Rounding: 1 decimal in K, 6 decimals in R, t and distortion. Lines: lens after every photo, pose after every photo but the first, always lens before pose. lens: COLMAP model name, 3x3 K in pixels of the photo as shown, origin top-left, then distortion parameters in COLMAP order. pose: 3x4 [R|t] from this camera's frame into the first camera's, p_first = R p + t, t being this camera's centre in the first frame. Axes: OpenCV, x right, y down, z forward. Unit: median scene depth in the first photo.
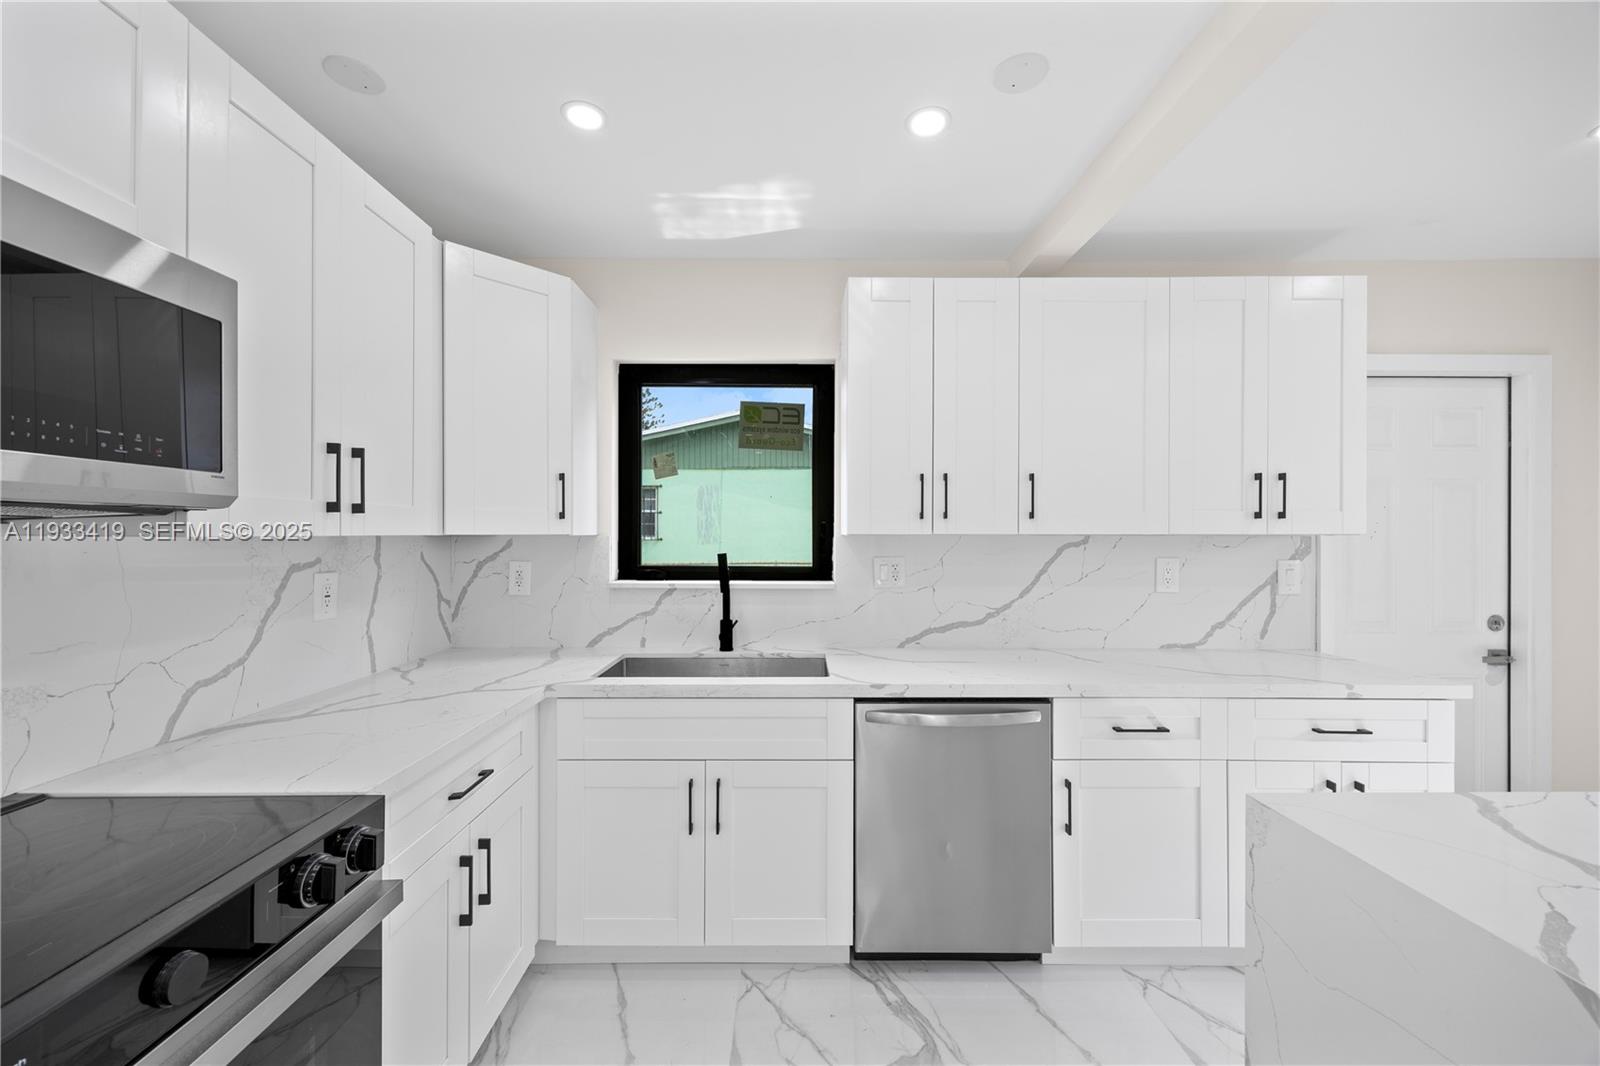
lens RADIAL K [[622.1, 0, 798.7], [0, 622.1, 526.8], [0, 0, 1]] dist [-0.008423, 0.000009]
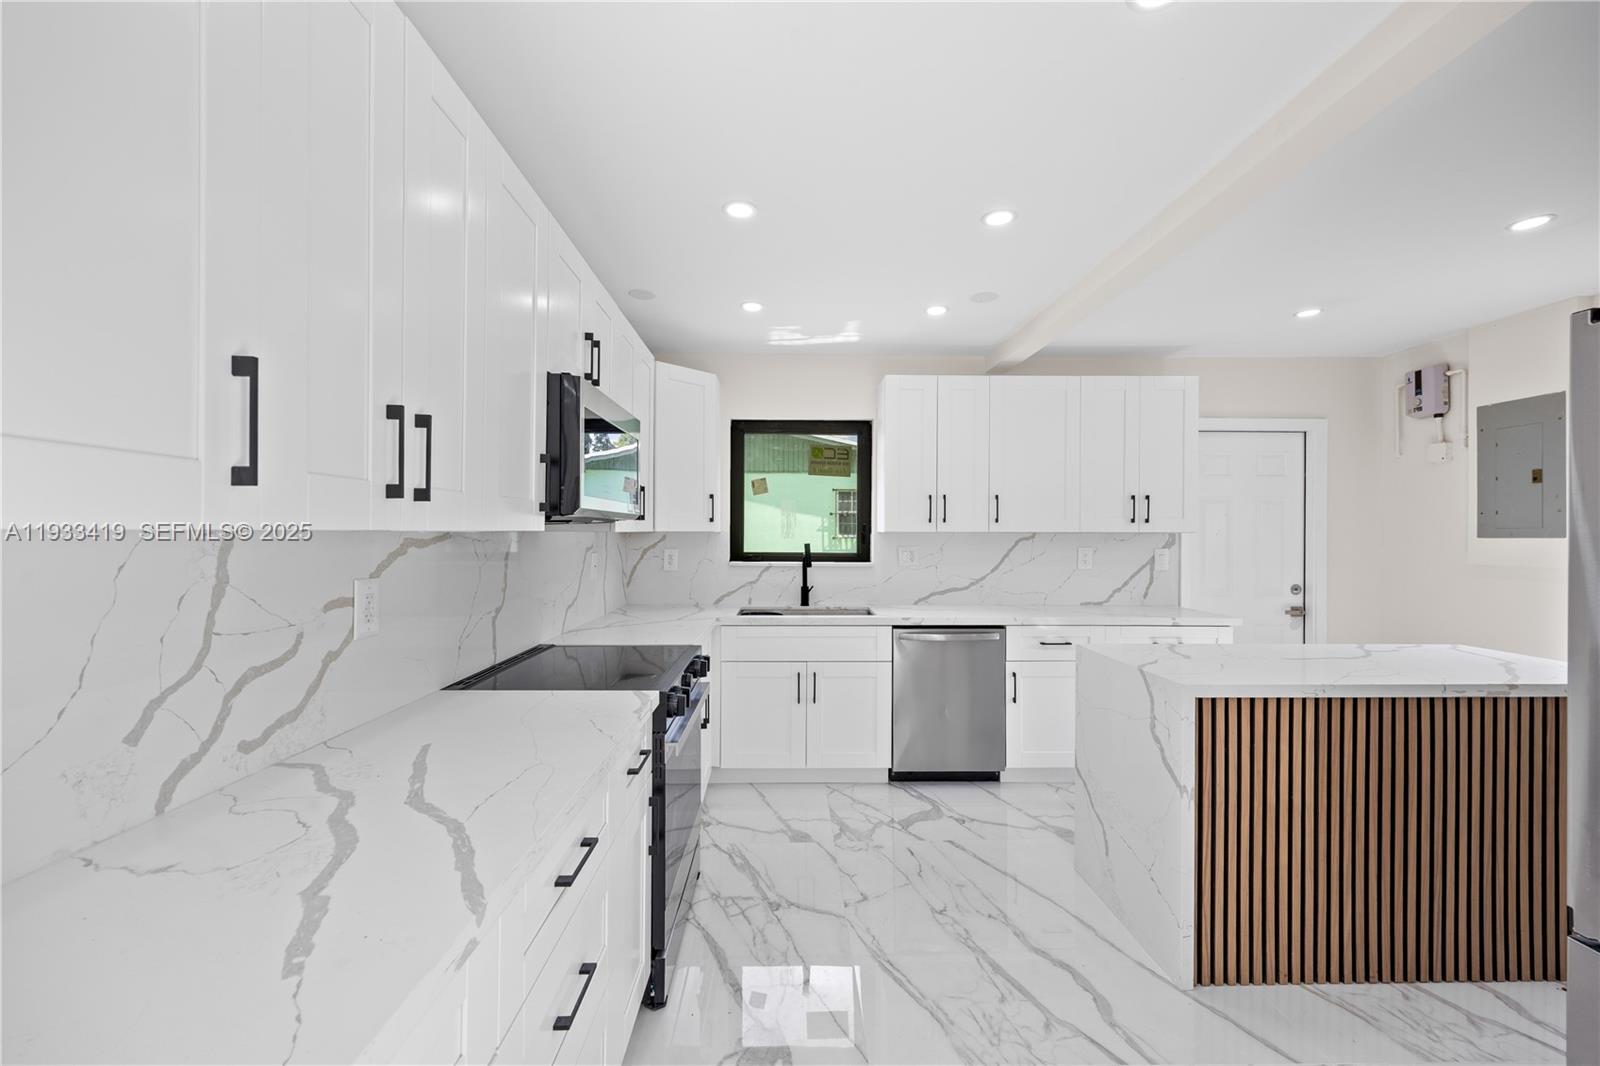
lens RADIAL K [[622.1, 0, 802.2], [0, 622.1, 525.9], [0, 0, 1]] dist [-0.008423, 0.000009]
pose [[0.999931, 0.001952, 0.011626, -0.153873], [-0.001966, 0.999997, 0.001142, -0.004629], [-0.011623, -0.001165, 0.999932, -0.616788]]
